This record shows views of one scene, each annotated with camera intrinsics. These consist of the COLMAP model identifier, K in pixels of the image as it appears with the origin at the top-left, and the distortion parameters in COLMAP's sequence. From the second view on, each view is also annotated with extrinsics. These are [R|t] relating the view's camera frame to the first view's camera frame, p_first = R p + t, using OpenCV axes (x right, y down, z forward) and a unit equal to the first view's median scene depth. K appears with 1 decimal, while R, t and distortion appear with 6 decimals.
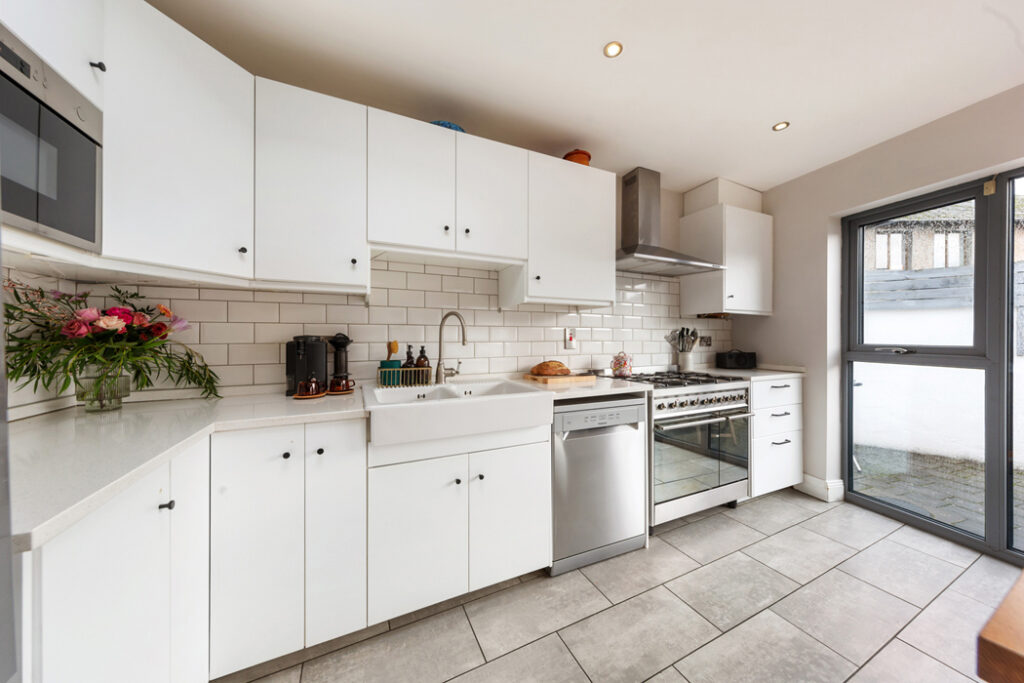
lens RADIAL K [[335.4, 0, 512.0], [0, 335.4, 341.5], [0, 0, 1]] dist [0.000282, 0.000018]
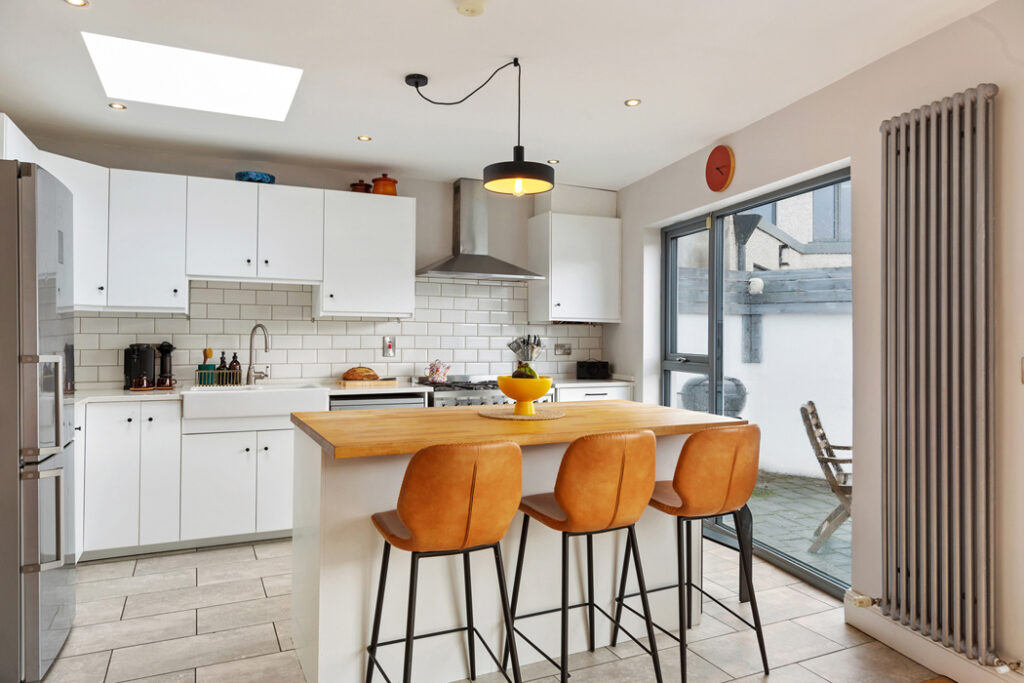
lens RADIAL K [[671.1, 0, 512.0], [0, 671.1, 341.5], [0, 0, 1]] dist [-0.005150, -0.001591]
pose [[0.999909, 0.005565, -0.012254, 0.756770], [-0.005653, 0.999959, -0.007126, -0.014800], [0.012213, 0.007195, 0.999900, -1.385881]]
